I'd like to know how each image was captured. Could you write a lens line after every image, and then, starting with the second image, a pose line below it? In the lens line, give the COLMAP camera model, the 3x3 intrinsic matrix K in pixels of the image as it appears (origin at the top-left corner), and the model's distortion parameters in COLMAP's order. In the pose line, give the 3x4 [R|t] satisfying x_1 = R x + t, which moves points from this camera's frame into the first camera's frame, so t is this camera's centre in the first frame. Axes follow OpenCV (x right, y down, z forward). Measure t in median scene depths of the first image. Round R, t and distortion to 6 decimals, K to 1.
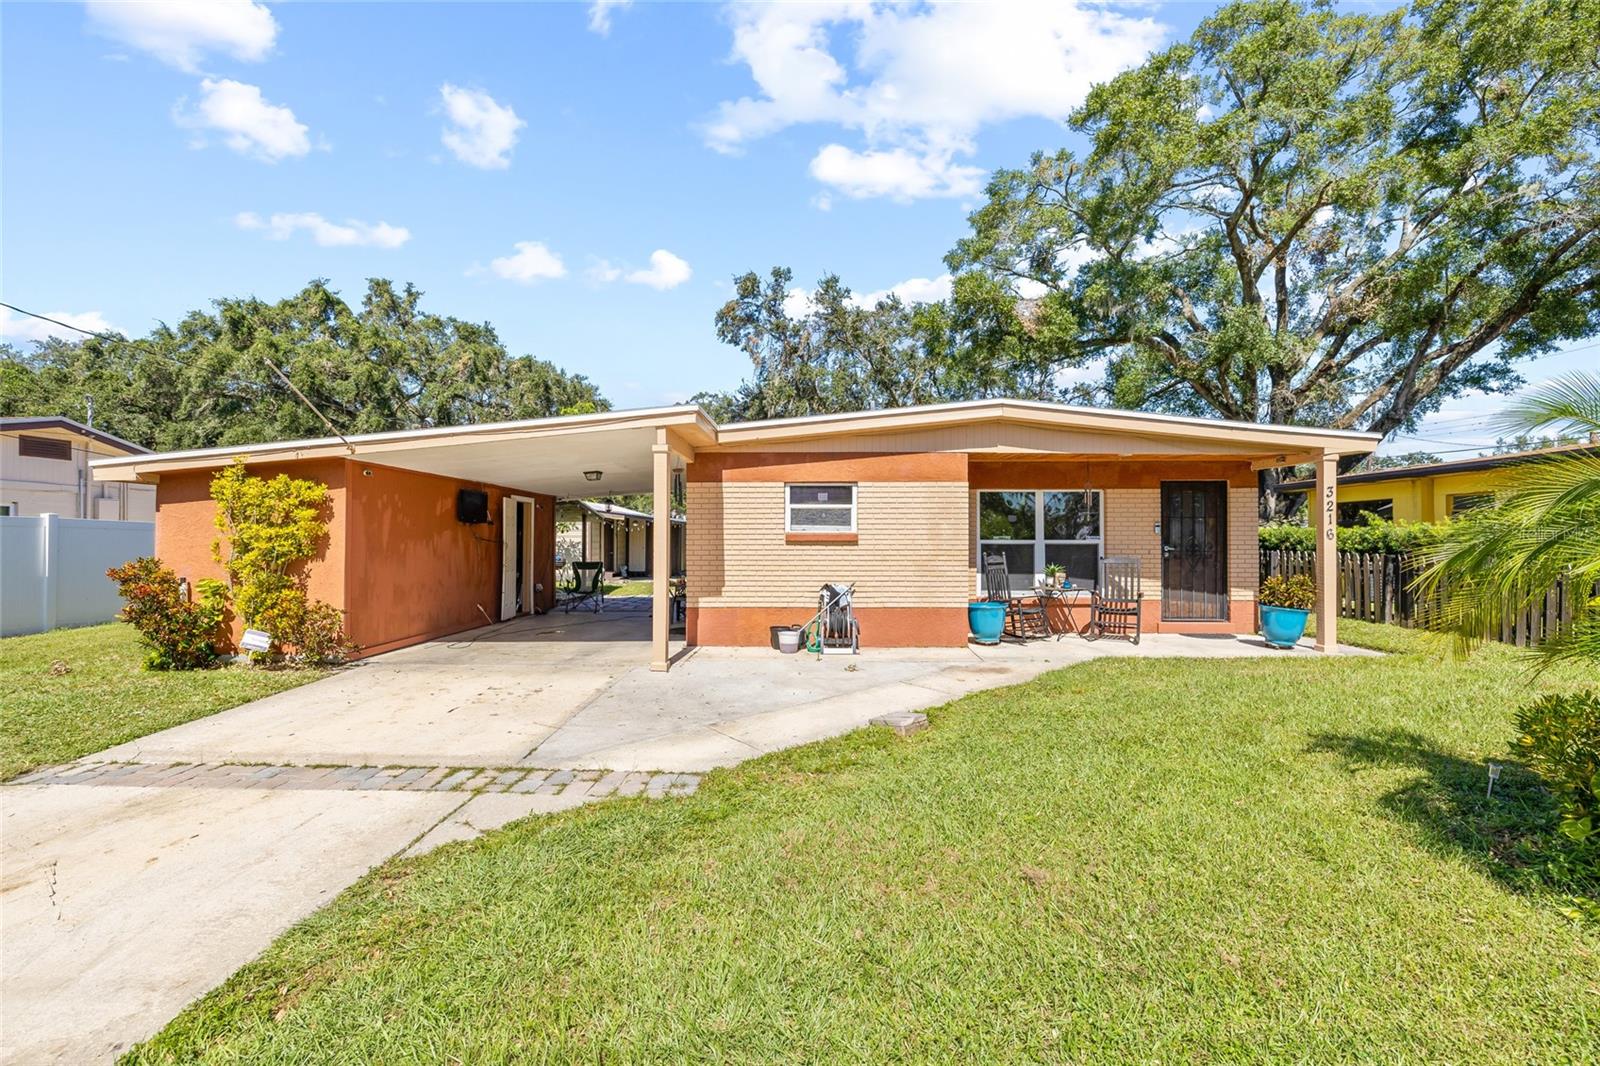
lens RADIAL K [[680.1, 0, 799.2], [0, 680.1, 536.0], [0, 0, 1]] dist [0.002685, -0.000832]
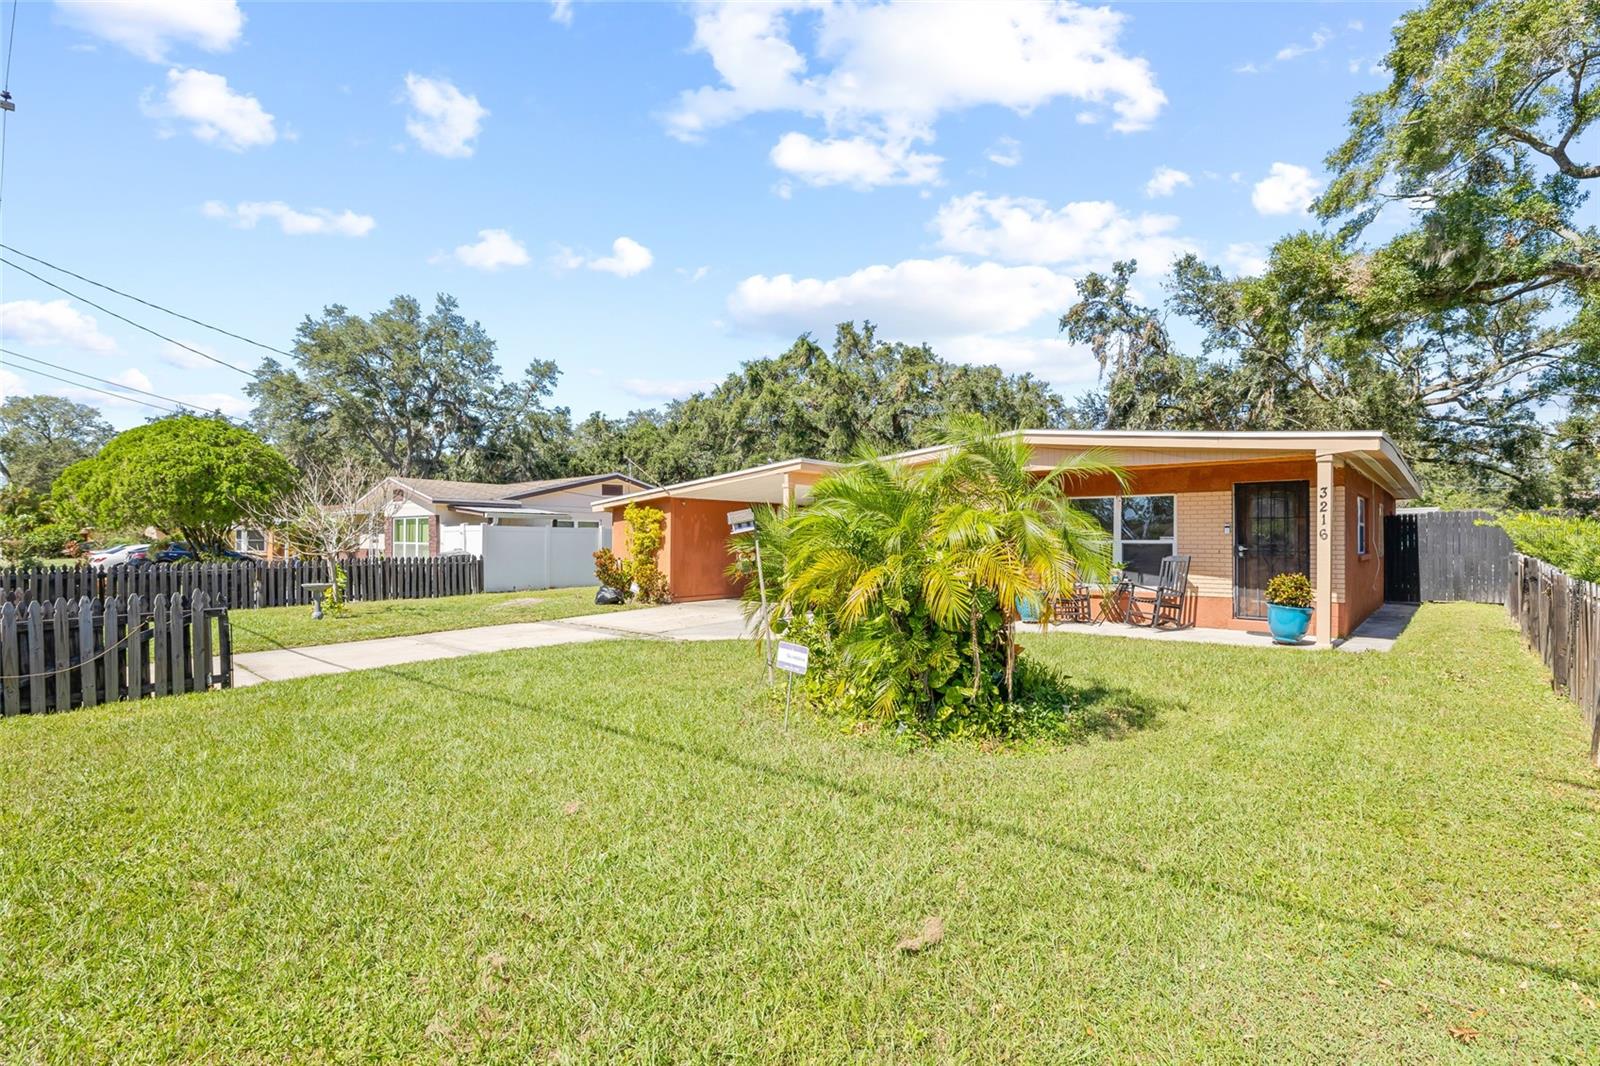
lens RADIAL K [[752.5, 0, 817.1], [0, 752.5, 543.9], [0, 0, 1]] dist [0.003568, -0.000160]
pose [[0.777385, 0.004507, -0.629009, 0.640333], [0.003574, 0.999927, 0.011582, -0.003211], [0.629015, -0.011252, 0.777312, -0.253738]]
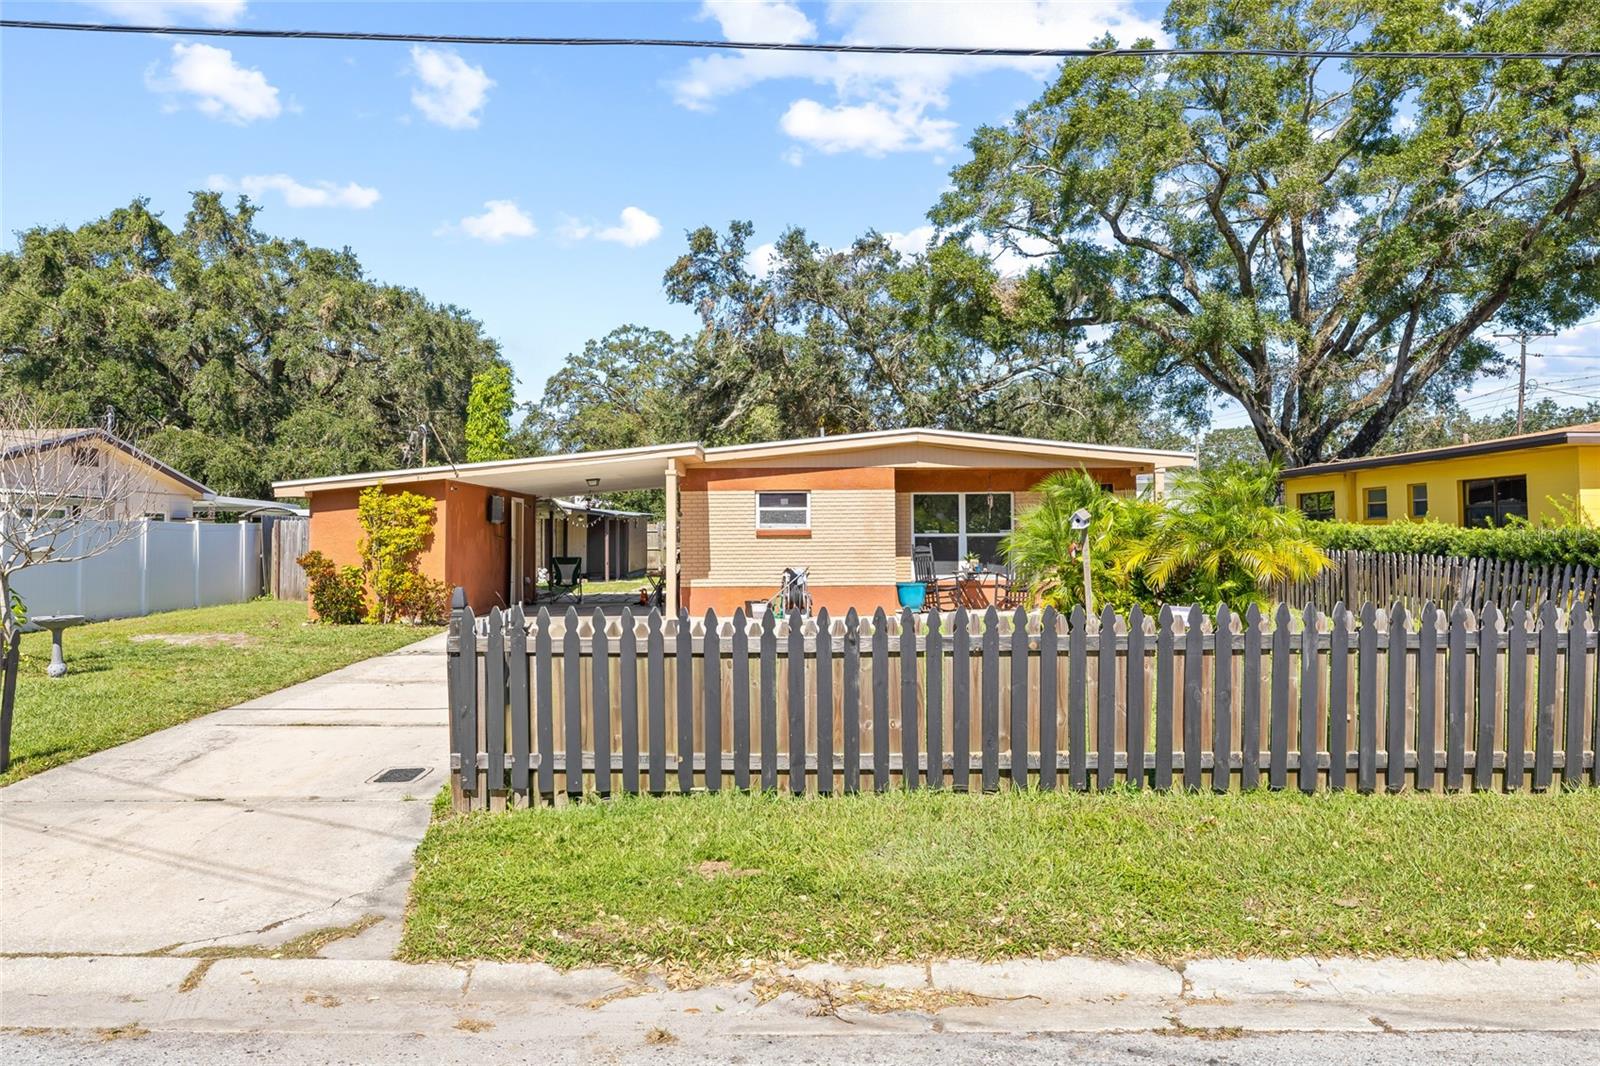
lens RADIAL K [[1123.2, 0, 785.9], [0, 1123.2, 517.7], [0, 0, 1]] dist [-0.005915, -0.005020]
pose [[0.999795, -0.006895, 0.019039, -0.002914], [0.007064, 0.999936, -0.008809, -0.005632], [-0.018977, 0.008941, 0.999780, -0.868603]]
